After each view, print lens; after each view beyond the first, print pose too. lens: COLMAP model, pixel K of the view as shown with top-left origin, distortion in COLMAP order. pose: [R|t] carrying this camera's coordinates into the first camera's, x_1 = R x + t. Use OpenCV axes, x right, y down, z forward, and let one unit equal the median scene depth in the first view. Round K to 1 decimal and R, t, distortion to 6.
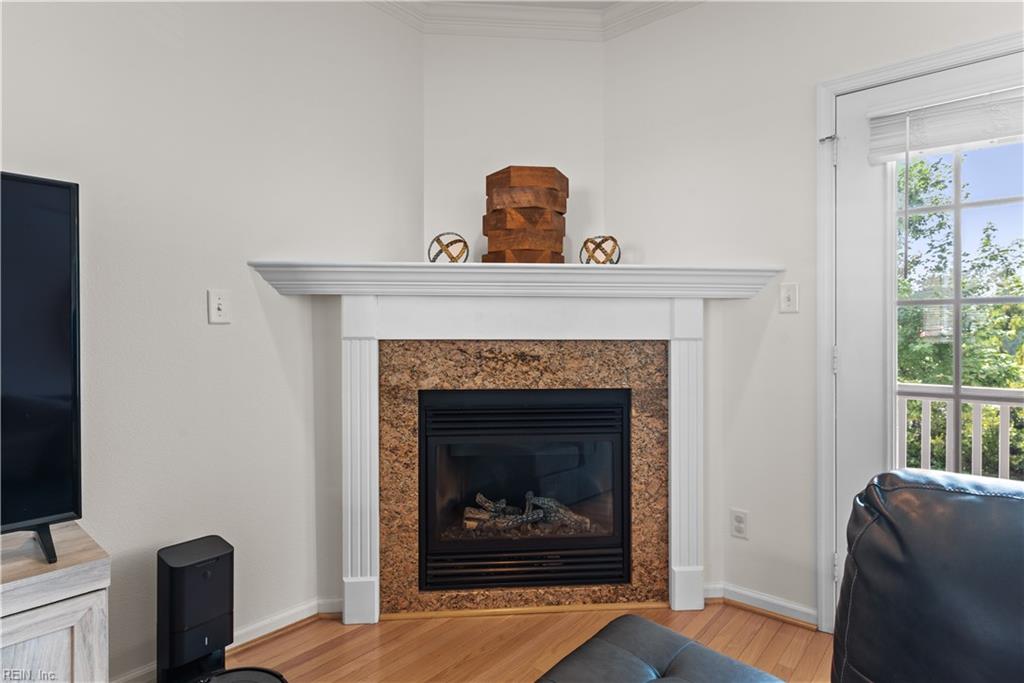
lens RADIAL K [[547.1, 0, 519.1], [0, 547.1, 341.5], [0, 0, 1]] dist [0.000129, 0.003253]
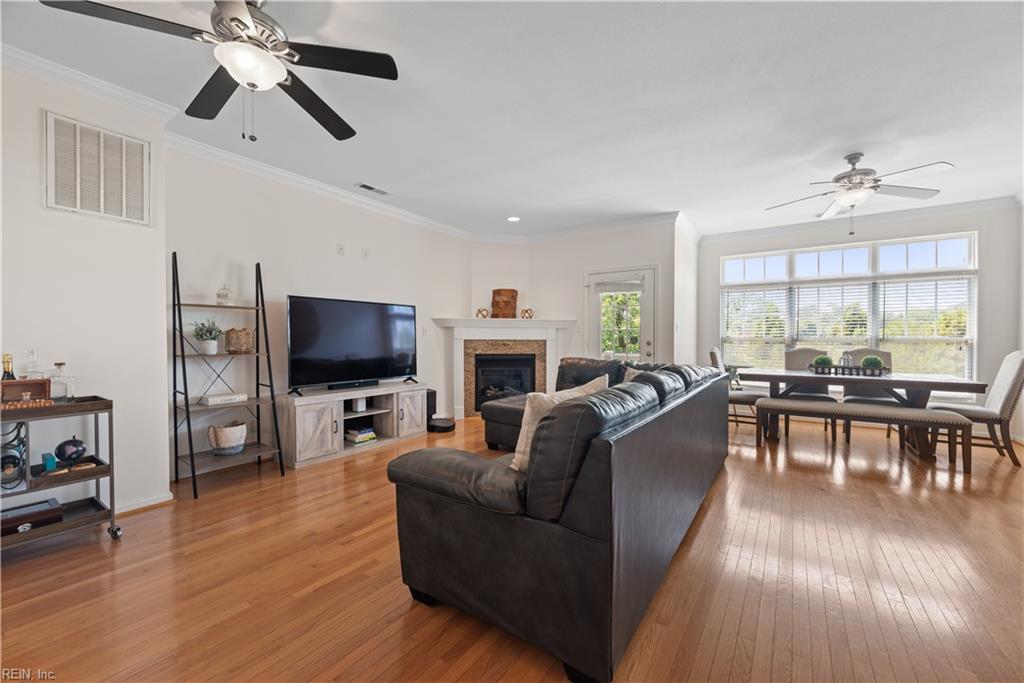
lens RADIAL K [[406.1, 0, 516.3], [0, 406.1, 343.7], [0, 0, 1]] dist [0.002292, -0.000083]
pose [[0.994873, 0.001506, 0.101122, -0.180138], [-0.001975, 0.999988, 0.004530, 0.009916], [-0.101114, -0.004707, 0.994864, -1.577452]]
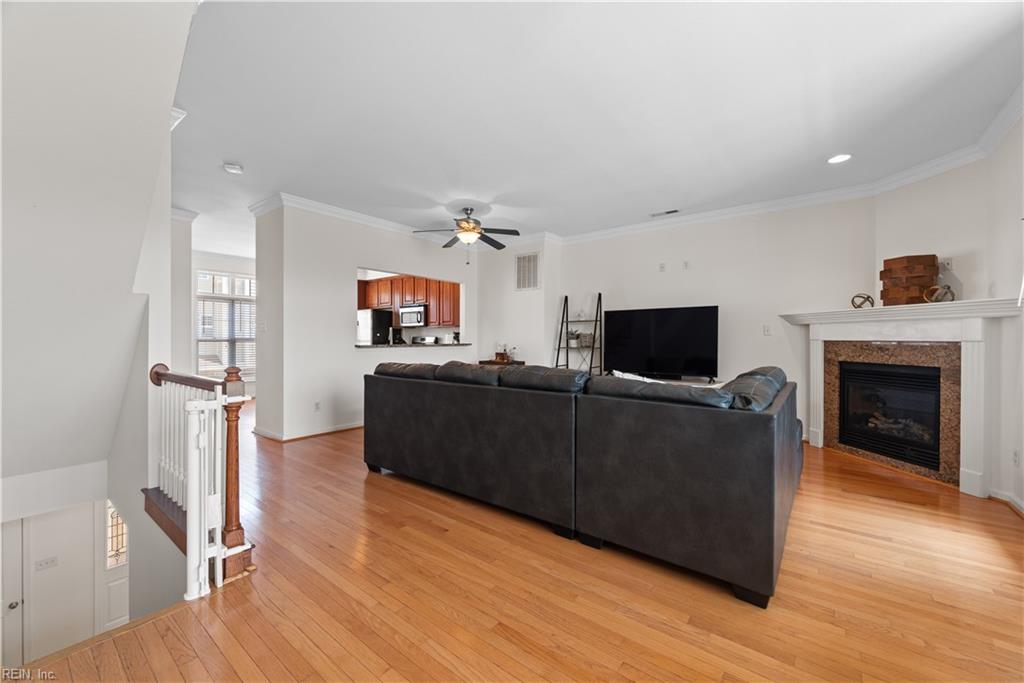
lens RADIAL K [[406.1, 0, 515.7], [0, 406.1, 338.1], [0, 0, 1]] dist [0.002292, -0.000083]
pose [[0.035072, 0.000290, -0.999385, 1.574028], [-0.010079, 0.999949, -0.000064, -0.000042], [0.999334, 0.010075, 0.035073, -0.515036]]
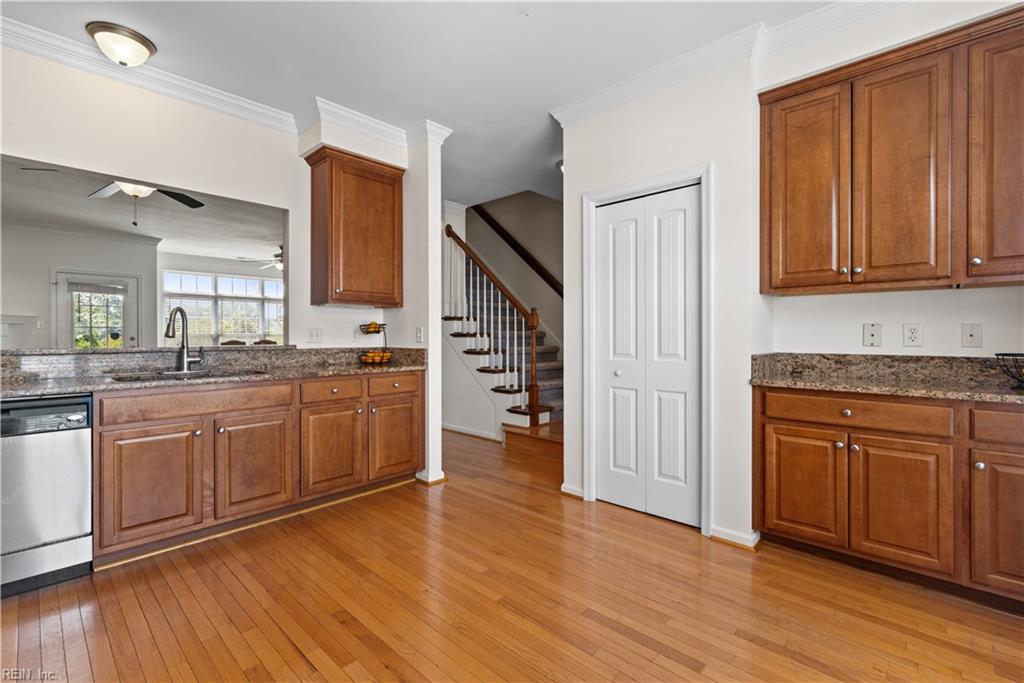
lens RADIAL K [[459.5, 0, 514.1], [0, 459.5, 335.6], [0, 0, 1]] dist [-0.000143, 0.000432]
pose [[0.060929, -0.001001, 0.998142, -2.236577], [0.011492, 0.999934, 0.000301, 0.026060], [-0.998076, 0.011452, 0.060937, -2.189030]]
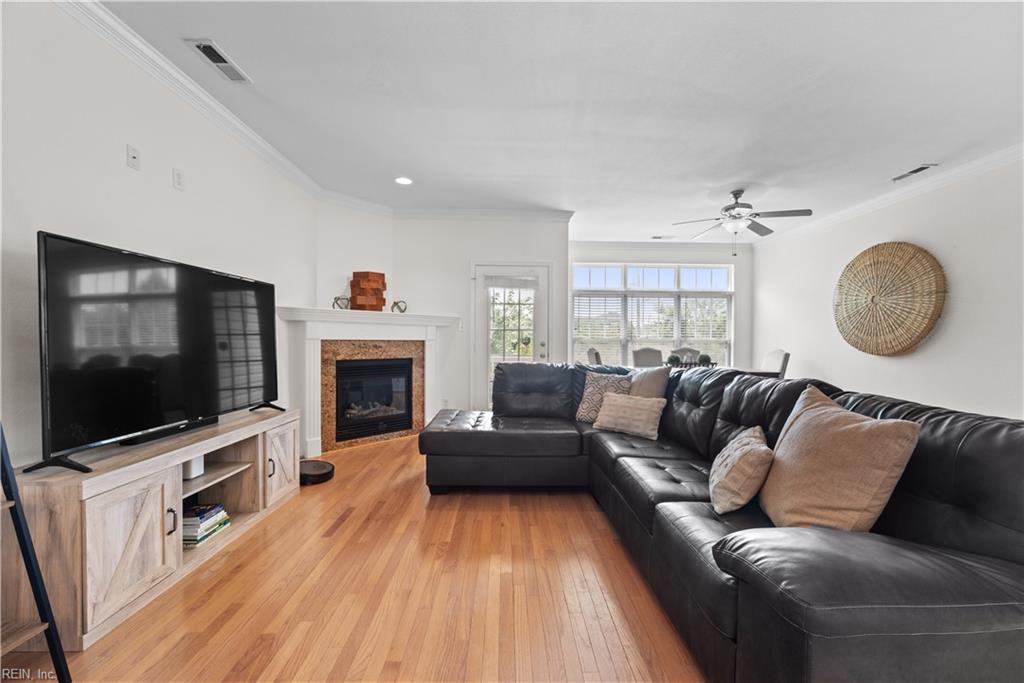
lens RADIAL K [[406.1, 0, 516.3], [0, 406.1, 343.3], [0, 0, 1]] dist [0.002292, -0.000083]
pose [[0.741646, -0.001021, 0.670791, -0.793621], [-0.002057, 0.999991, 0.003796, 0.003589], [-0.670788, -0.004195, 0.741637, -0.884360]]
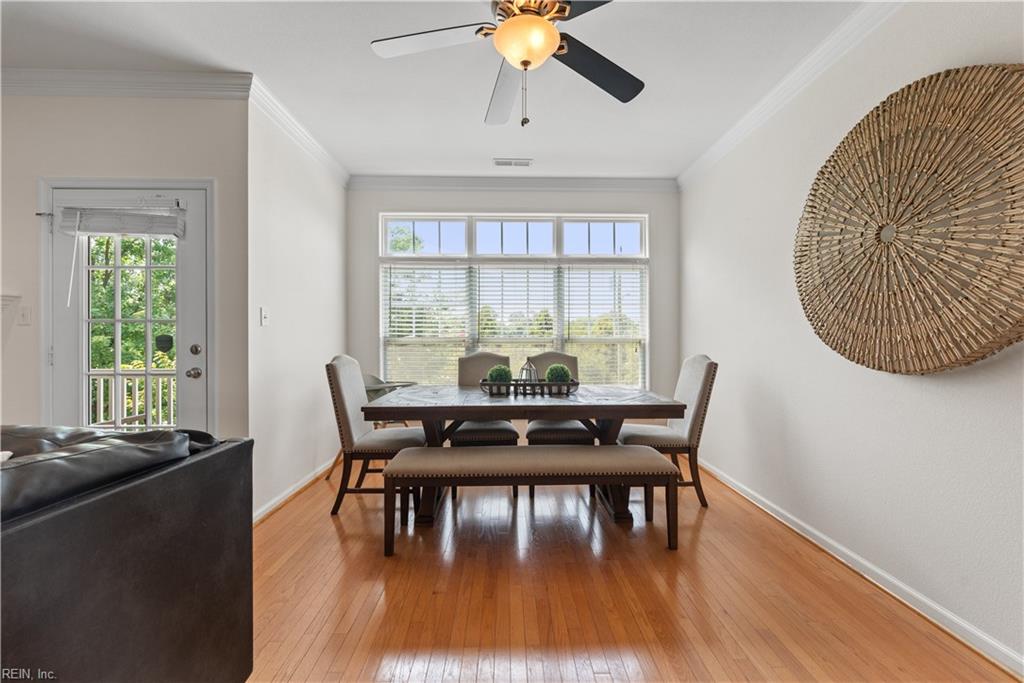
lens RADIAL K [[406.1, 0, 517.1], [0, 406.1, 339.2], [0, 0, 1]] dist [0.002292, -0.000083]
pose [[0.748990, 0.000207, 0.662581, 0.743996], [0.005582, 0.999962, -0.006623, 0.001191], [-0.662558, 0.008659, 0.748961, -0.705702]]
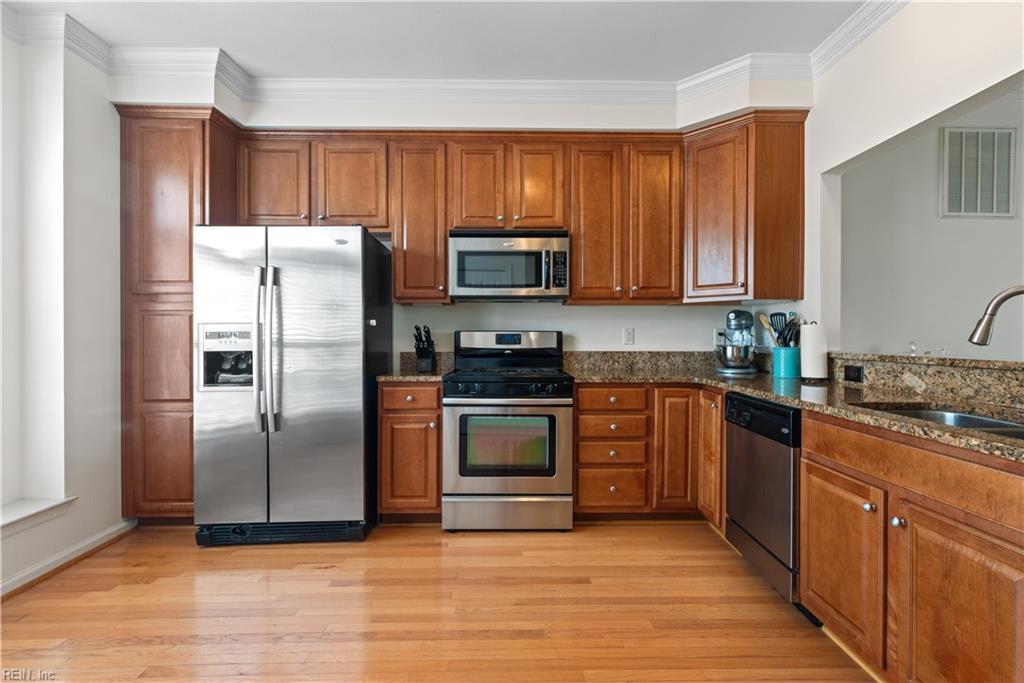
lens RADIAL K [[459.5, 0, 507.1], [0, 459.5, 339.7], [0, 0, 1]] dist [-0.000143, 0.000432]
pose [[0.660312, 0.009061, -0.750937, -1.118688], [-0.011484, 0.999932, 0.001968, 0.021257], [0.750904, 0.007324, 0.660371, -2.170121]]
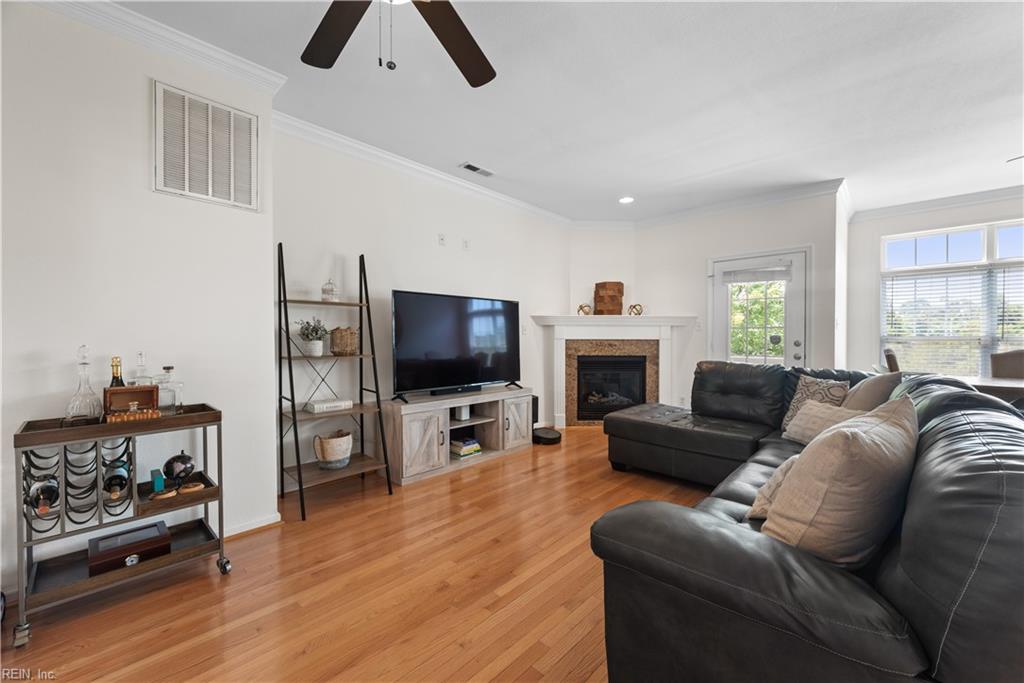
lens RADIAL K [[406.1, 0, 516.3], [0, 406.1, 344.0], [0, 0, 1]] dist [0.002292, -0.000083]
pose [[0.998946, 0.002190, -0.045858, -0.416708], [-0.001878, 0.999975, 0.006840, 0.007617], [0.045872, -0.006747, 0.998925, -1.296924]]
